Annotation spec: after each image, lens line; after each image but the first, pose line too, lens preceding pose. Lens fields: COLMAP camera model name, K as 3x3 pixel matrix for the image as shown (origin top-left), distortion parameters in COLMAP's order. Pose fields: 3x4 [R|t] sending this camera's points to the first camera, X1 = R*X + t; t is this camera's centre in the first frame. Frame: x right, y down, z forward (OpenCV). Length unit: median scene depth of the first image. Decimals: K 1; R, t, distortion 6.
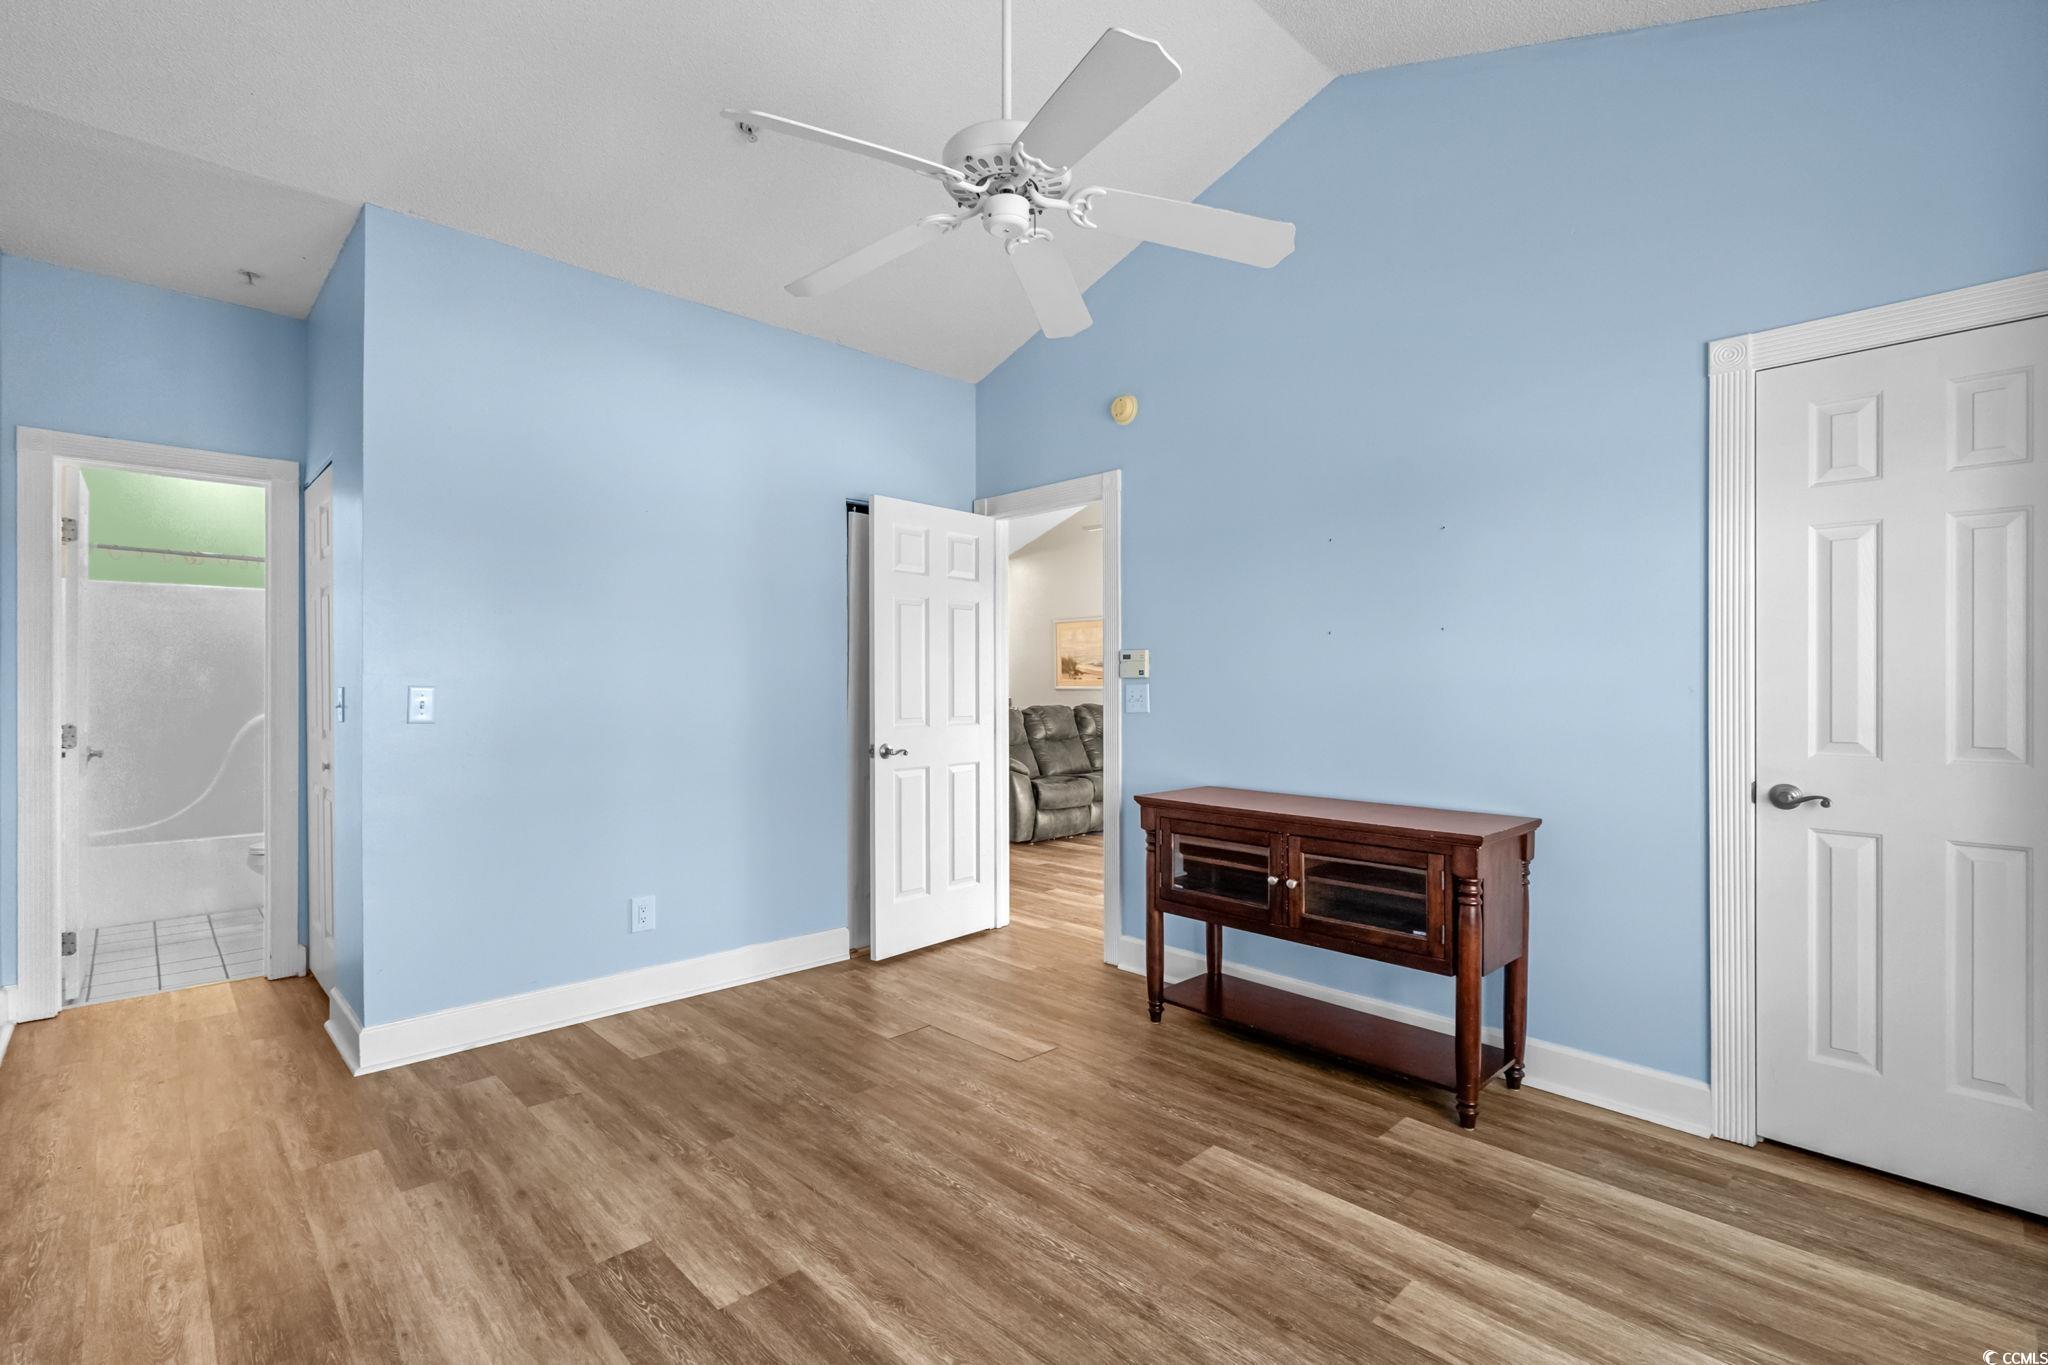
lens RADIAL K [[931.5, 0, 1031.5], [0, 931.5, 682.4], [0, 0, 1]] dist [-0.002576, 0.000544]
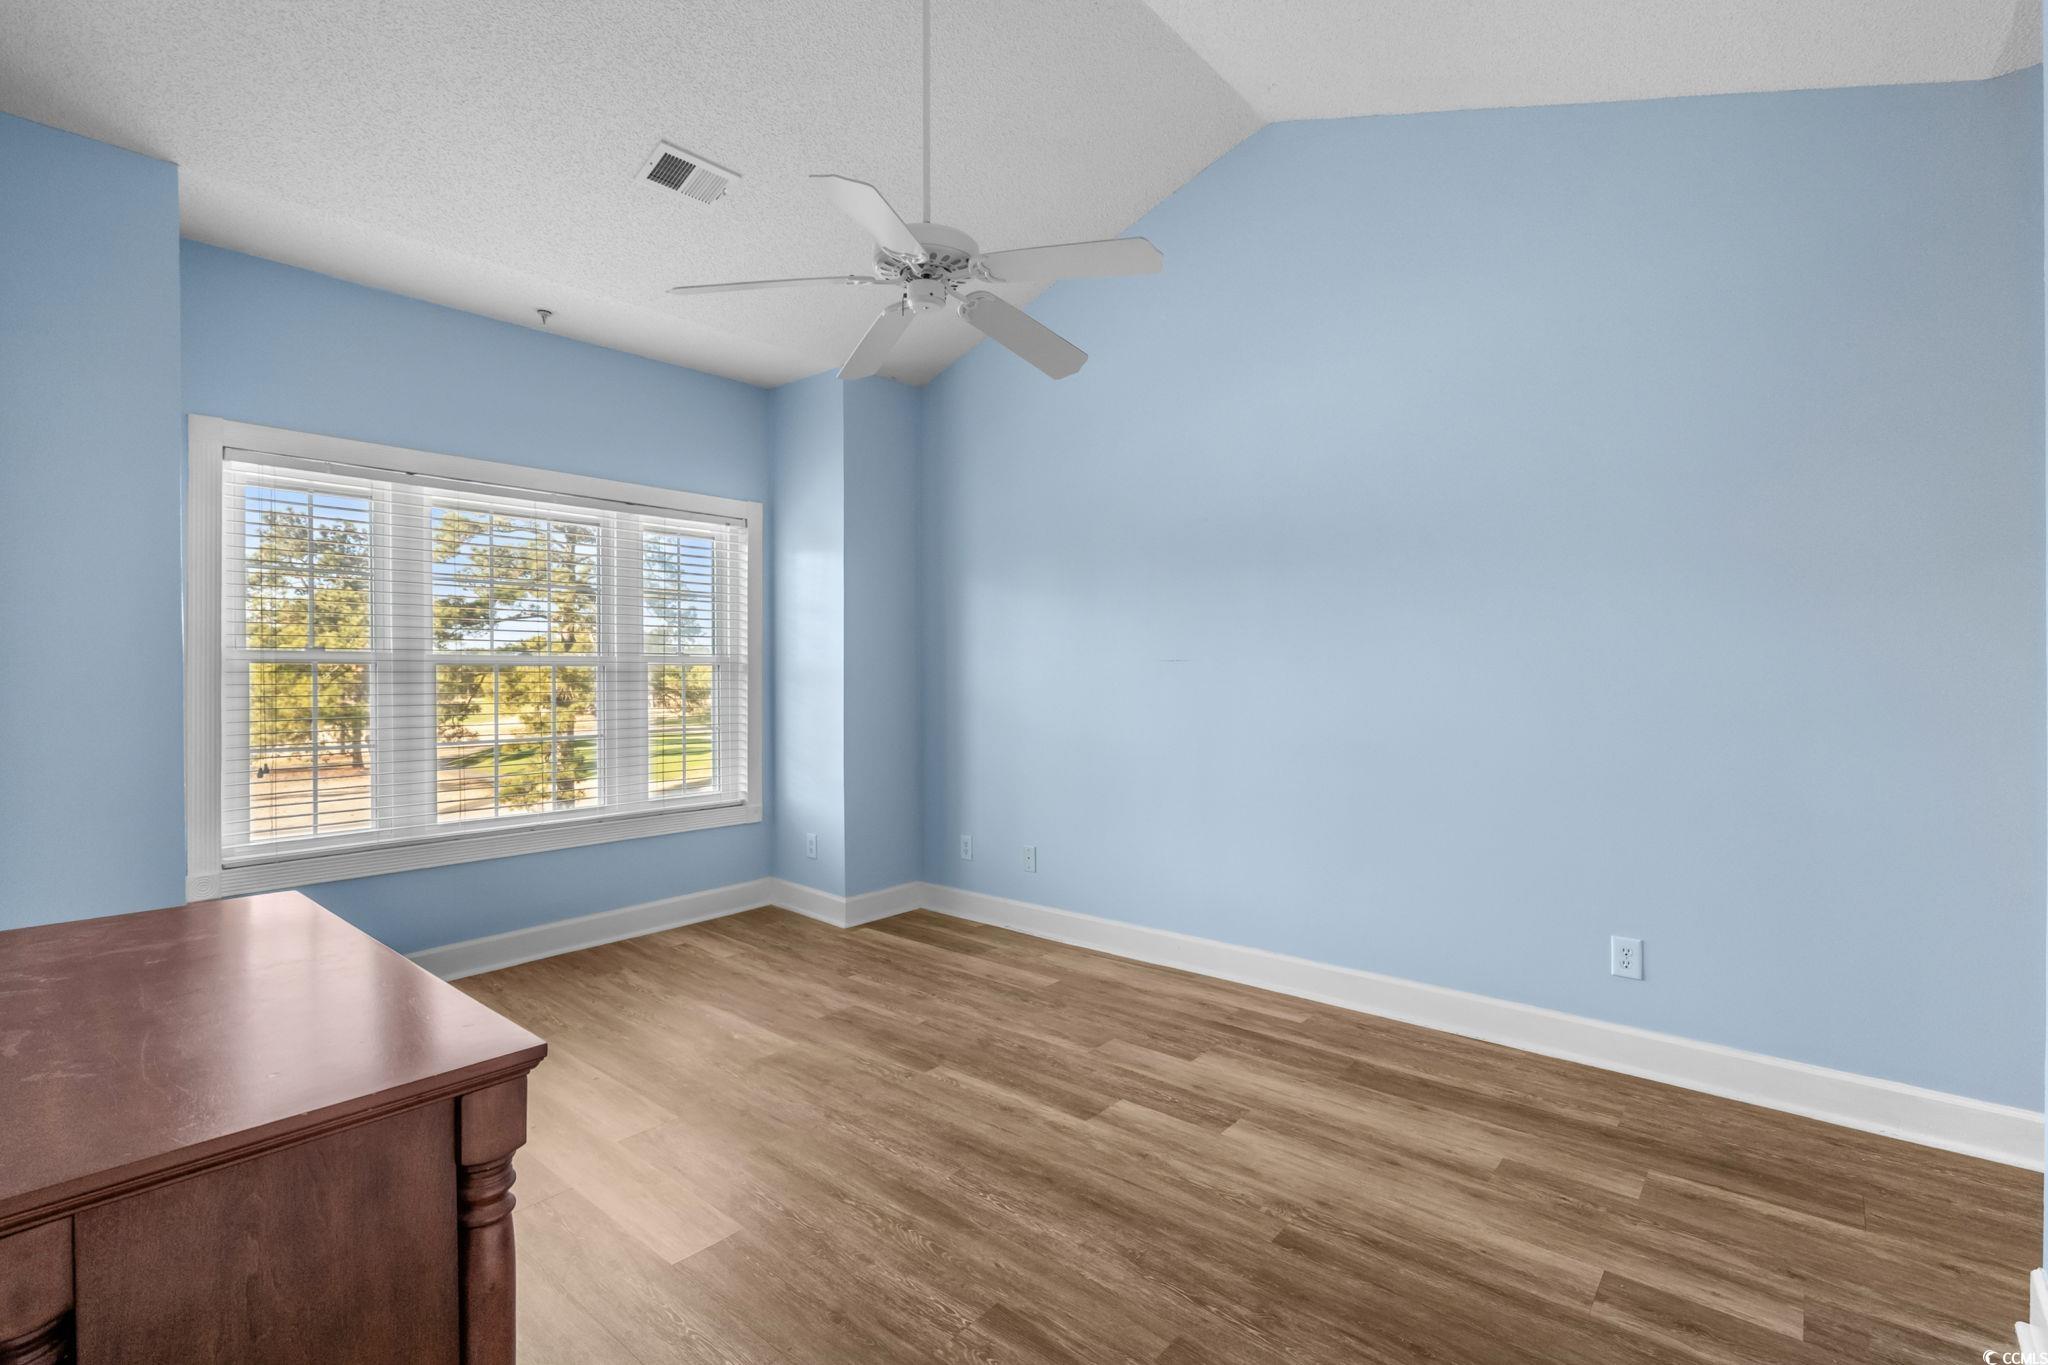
lens RADIAL K [[931.5, 0, 1031.5], [0, 931.5, 682.4], [0, 0, 1]] dist [-0.002576, 0.000544]
pose [[-0.995251, 0.005092, -0.097214, -0.037029], [0.004435, 0.999966, 0.006974, -0.005649], [0.097246, 0.006510, -0.995239, 1.904406]]
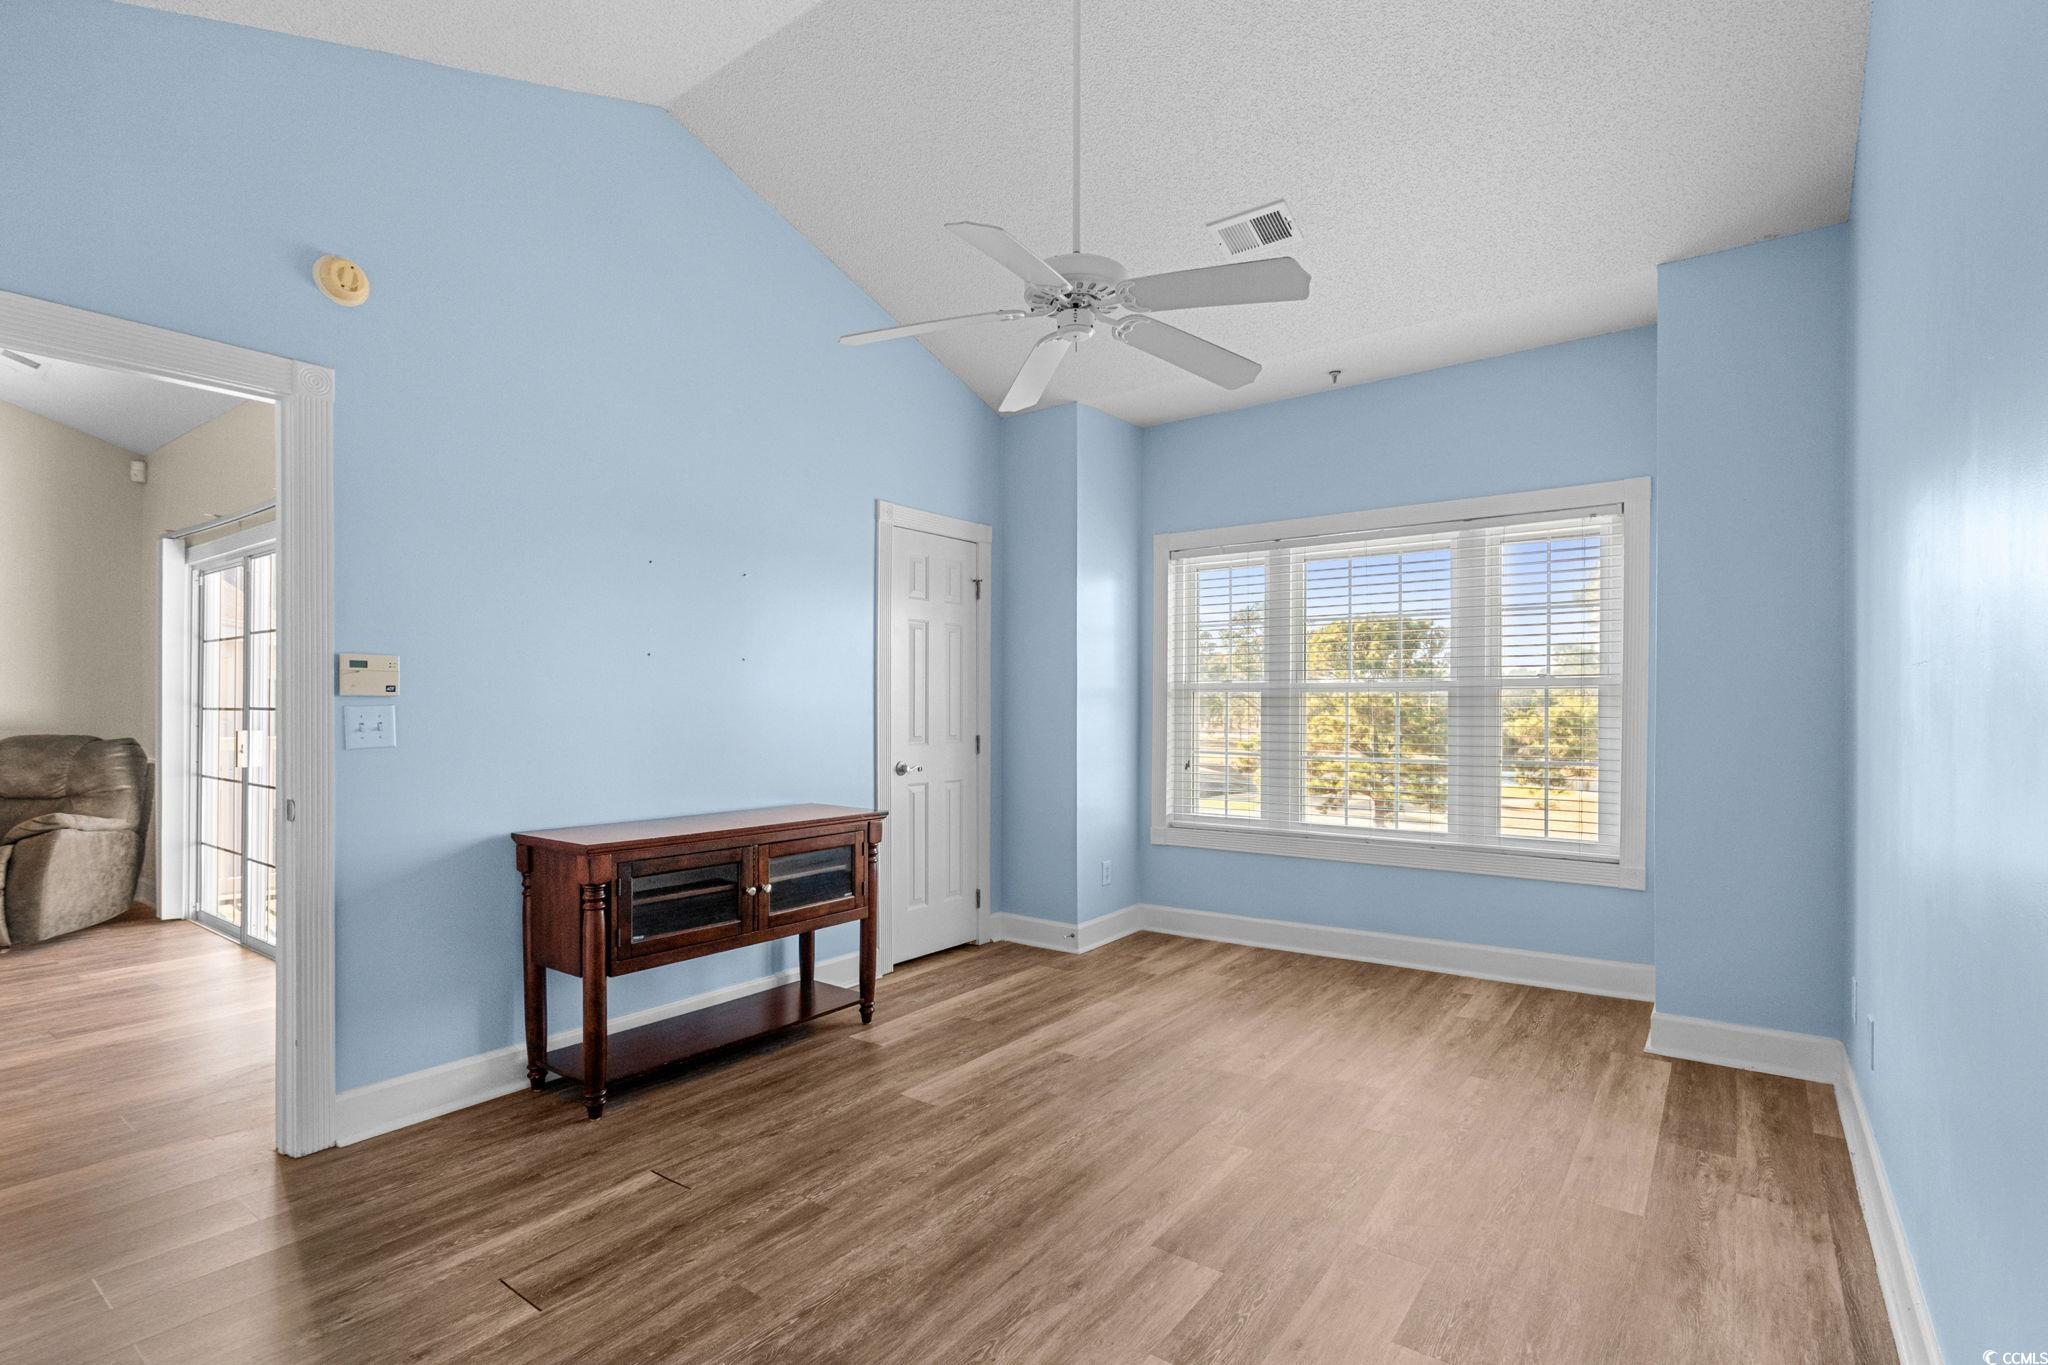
lens RADIAL K [[967.7, 0, 1034.3], [0, 967.7, 700.1], [0, 0, 1]] dist [-0.000538, 0.000391]
pose [[-0.169407, 0.007253, 0.985520, -1.101226], [-0.000951, 0.999971, -0.007522, 0.004918], [-0.985546, -0.002212, -0.169395, 1.090239]]
